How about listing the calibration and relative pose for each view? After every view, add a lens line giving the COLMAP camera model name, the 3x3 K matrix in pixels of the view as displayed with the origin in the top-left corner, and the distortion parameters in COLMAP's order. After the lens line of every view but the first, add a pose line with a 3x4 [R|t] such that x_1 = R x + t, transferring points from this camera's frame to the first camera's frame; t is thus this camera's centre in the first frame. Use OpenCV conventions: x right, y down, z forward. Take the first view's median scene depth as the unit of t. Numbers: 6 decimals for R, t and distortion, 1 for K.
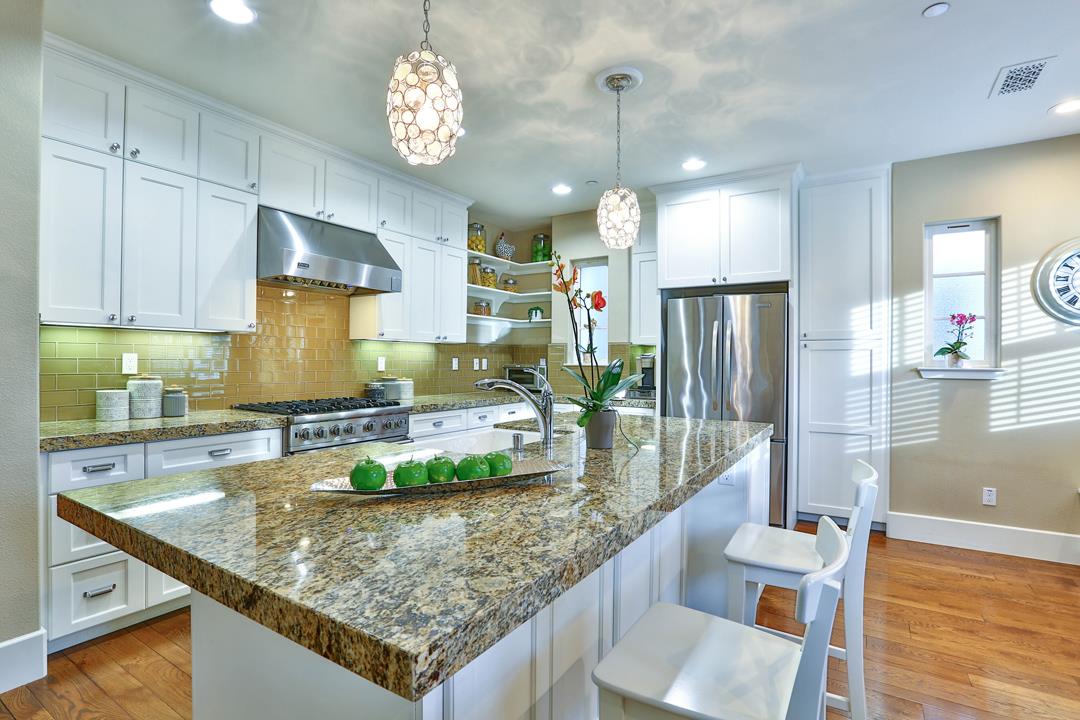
lens RADIAL K [[524.6, 0, 541.3], [0, 524.6, 359.7], [0, 0, 1]] dist [-0.045377, 0.014030]
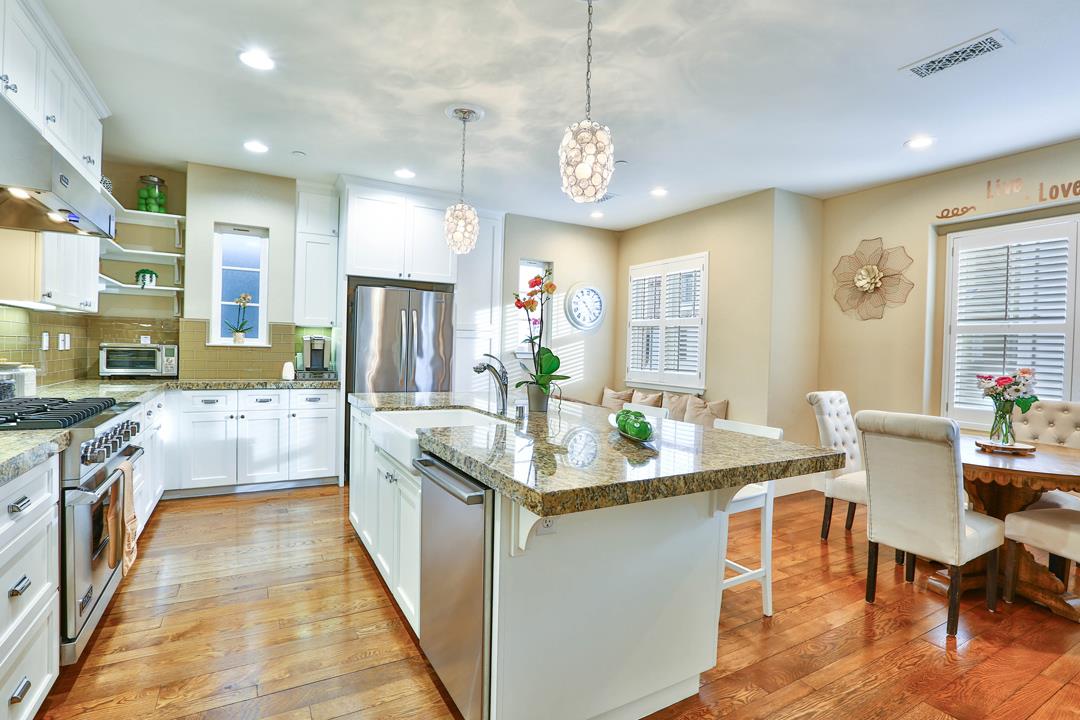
lens RADIAL K [[524.6, 0, 541.3], [0, 524.6, 359.7], [0, 0, 1]] dist [-0.045377, 0.014030]
pose [[0.470140, -0.011343, 0.882519, -0.550806], [-0.024452, 0.999366, 0.025872, -0.001485], [-0.882253, -0.033743, 0.469564, 0.170245]]
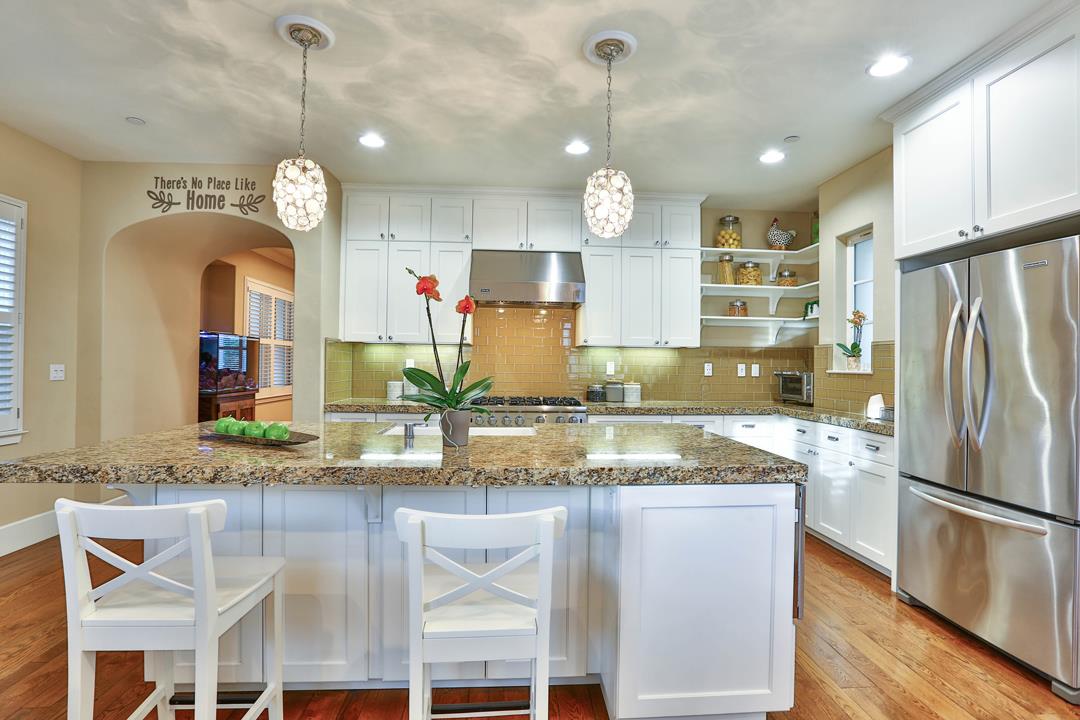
lens RADIAL K [[524.6, 0, 541.3], [0, 524.6, 359.7], [0, 0, 1]] dist [-0.045377, 0.014030]
pose [[0.590571, -0.005677, -0.806965, 0.521093], [-0.006911, 0.999903, -0.012091, 0.004684], [0.806956, 0.012717, 0.590475, 0.255276]]
